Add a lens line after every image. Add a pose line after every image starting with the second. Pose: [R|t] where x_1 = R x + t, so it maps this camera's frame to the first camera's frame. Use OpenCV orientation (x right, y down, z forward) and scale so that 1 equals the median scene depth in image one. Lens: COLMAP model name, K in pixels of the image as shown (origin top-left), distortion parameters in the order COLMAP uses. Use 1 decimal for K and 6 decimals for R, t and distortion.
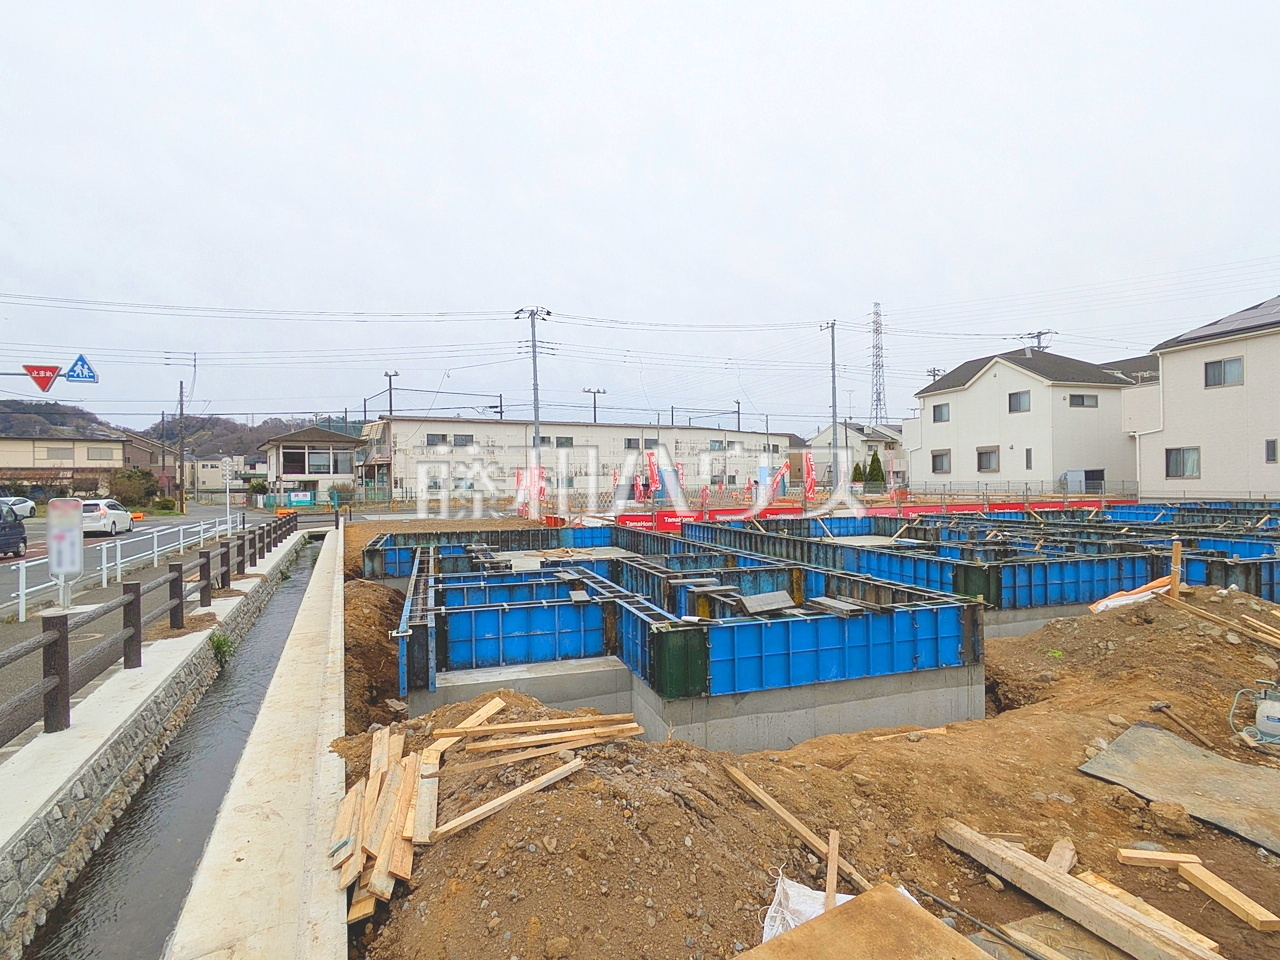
lens RADIAL K [[666.1, 0, 641.3], [0, 666.1, 482.8], [0, 0, 1]] dist [-0.005515, 0.002519]
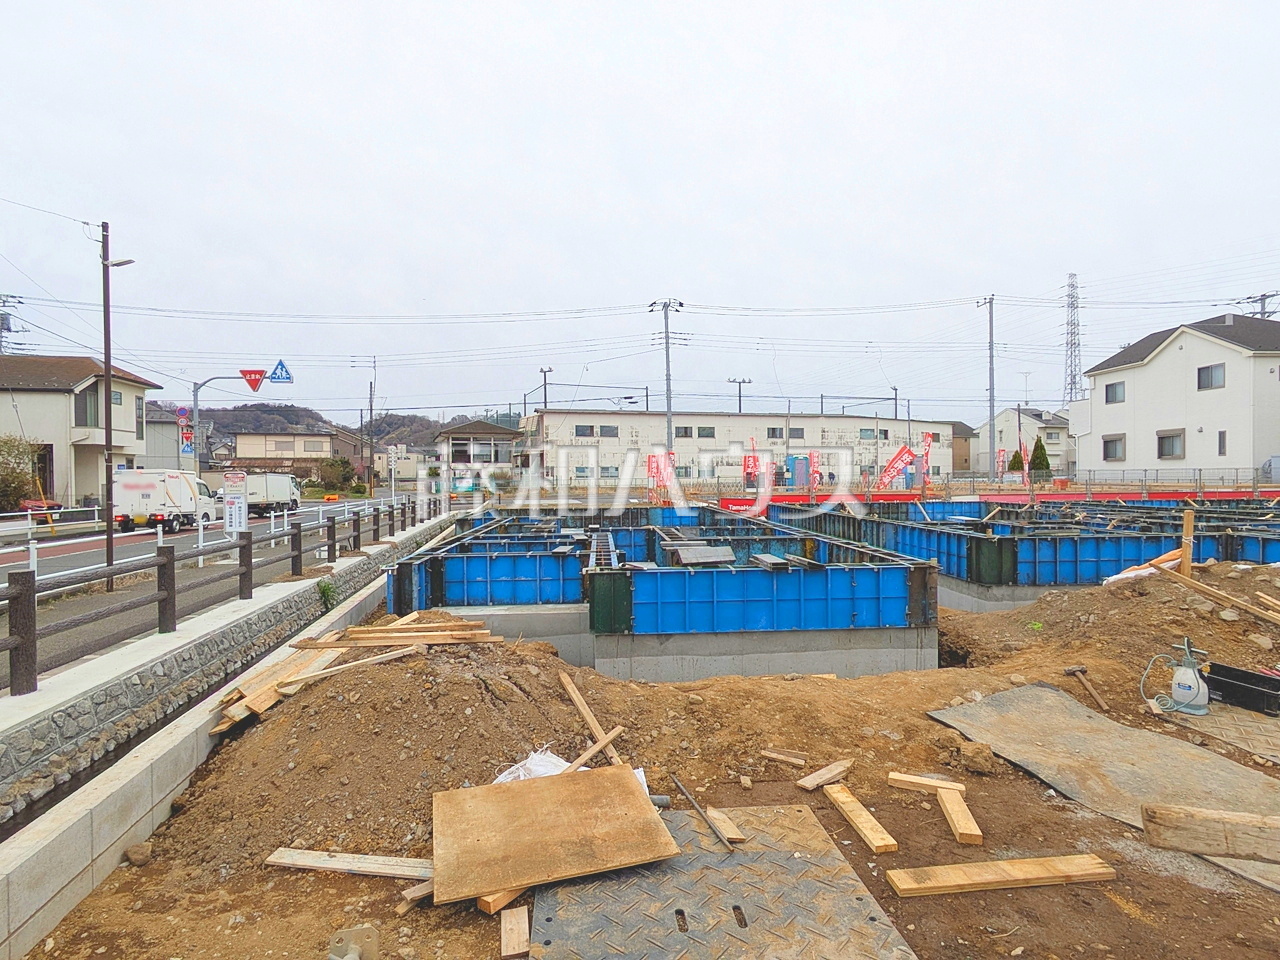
lens RADIAL K [[666.1, 0, 641.6], [0, 666.1, 483.7], [0, 0, 1]] dist [-0.005515, 0.002519]
pose [[0.971257, 0.008181, -0.237893, 0.054669], [-0.005224, 0.999901, 0.013057, 0.008160], [0.237977, -0.011439, 0.971204, -0.009424]]
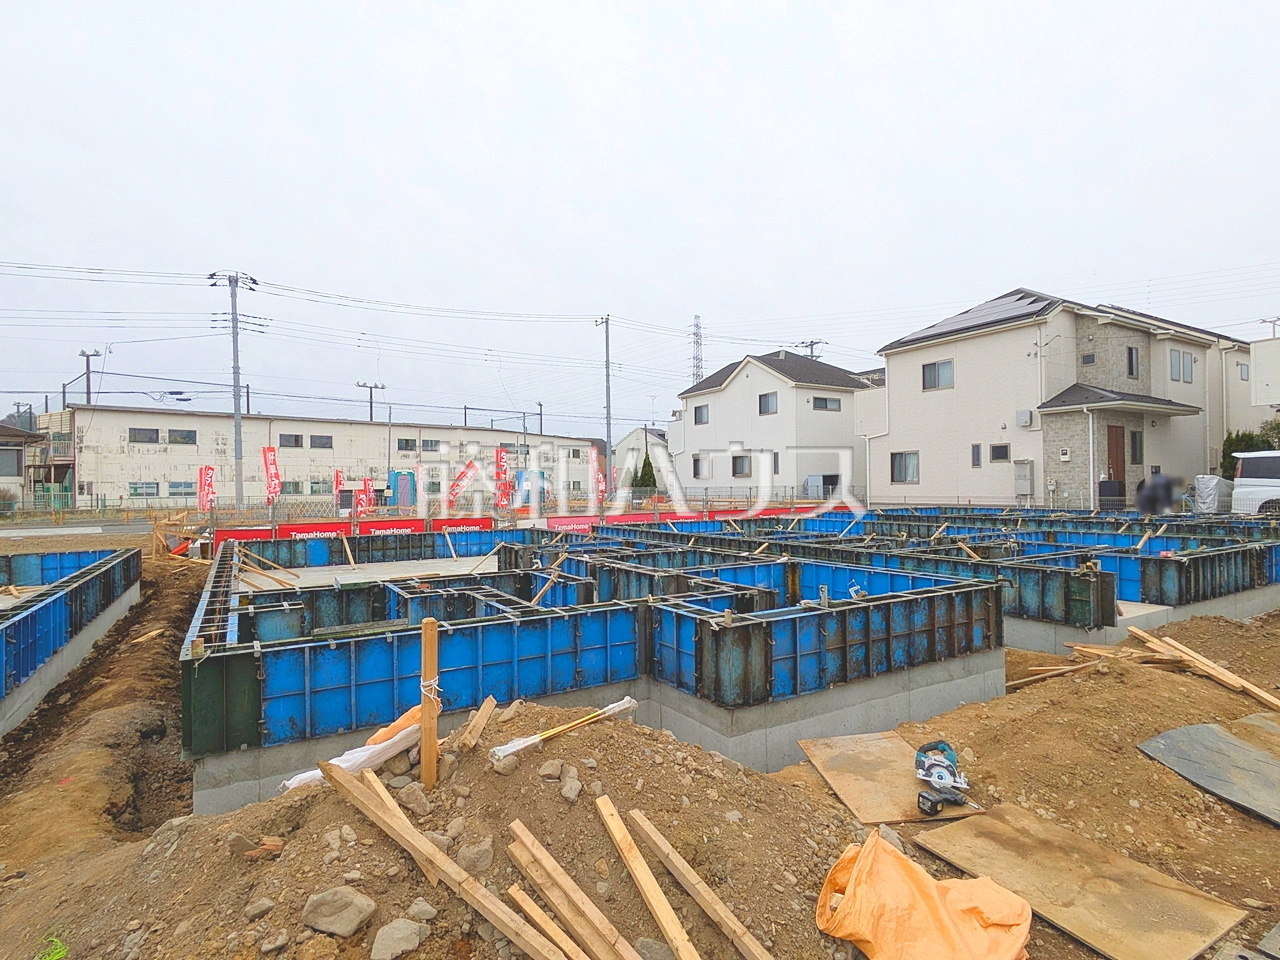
lens RADIAL K [[666.1, 0, 641.4], [0, 666.1, 483.5], [0, 0, 1]] dist [-0.005515, 0.002519]
pose [[0.971302, 0.003211, 0.237827, 0.152366], [-0.001062, 0.999957, -0.009162, 0.002023], [-0.237846, 0.008647, 0.971264, 0.106159]]
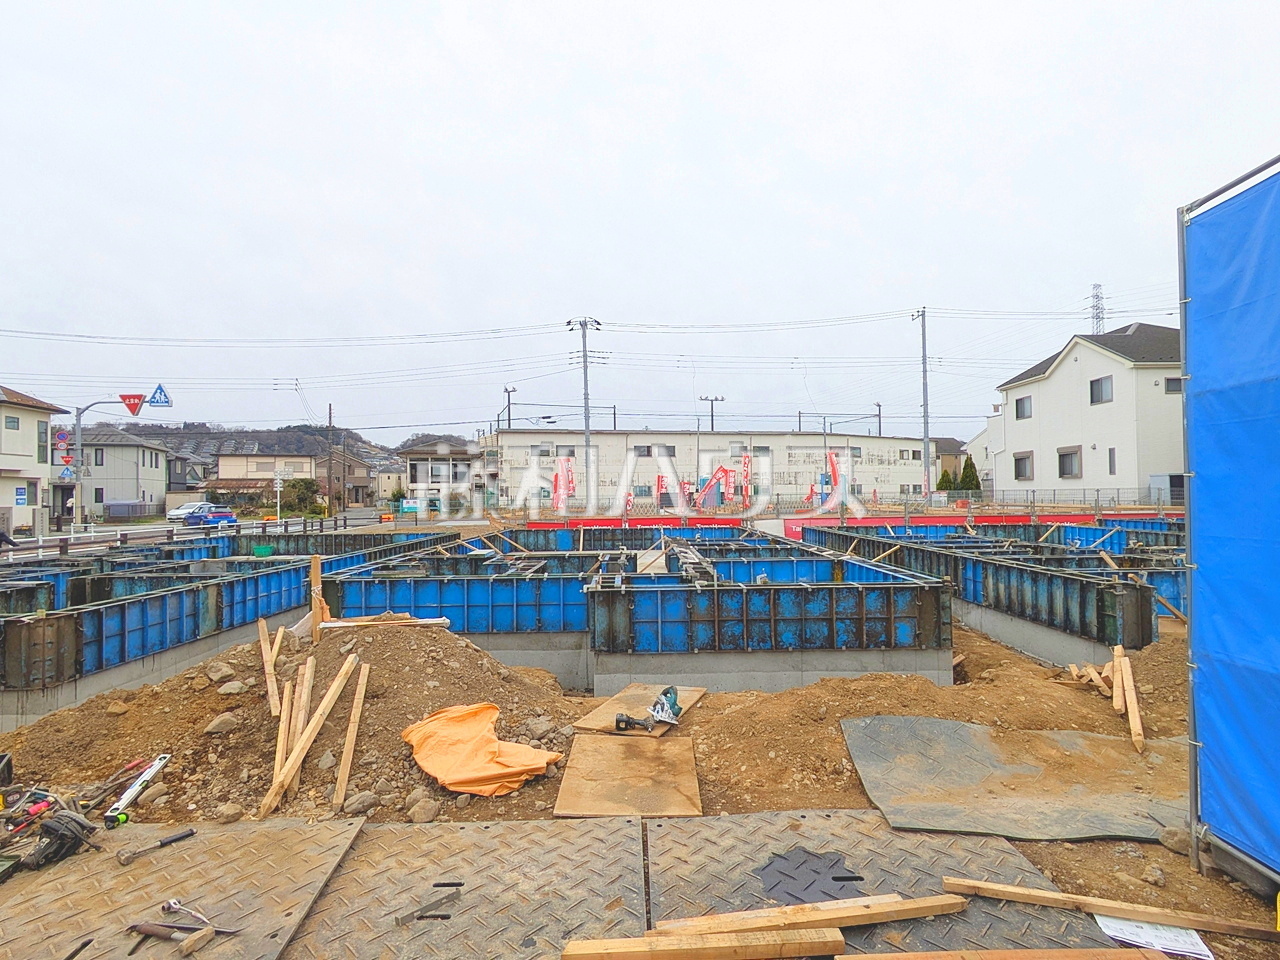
lens RADIAL K [[666.1, 0, 641.2], [0, 666.1, 482.7], [0, 0, 1]] dist [-0.005515, 0.002519]
pose [[0.956520, -0.002268, -0.291659, 0.252701], [-0.002354, 0.999877, -0.015495, 0.003029], [0.291658, 0.015508, 0.956397, 0.069162]]
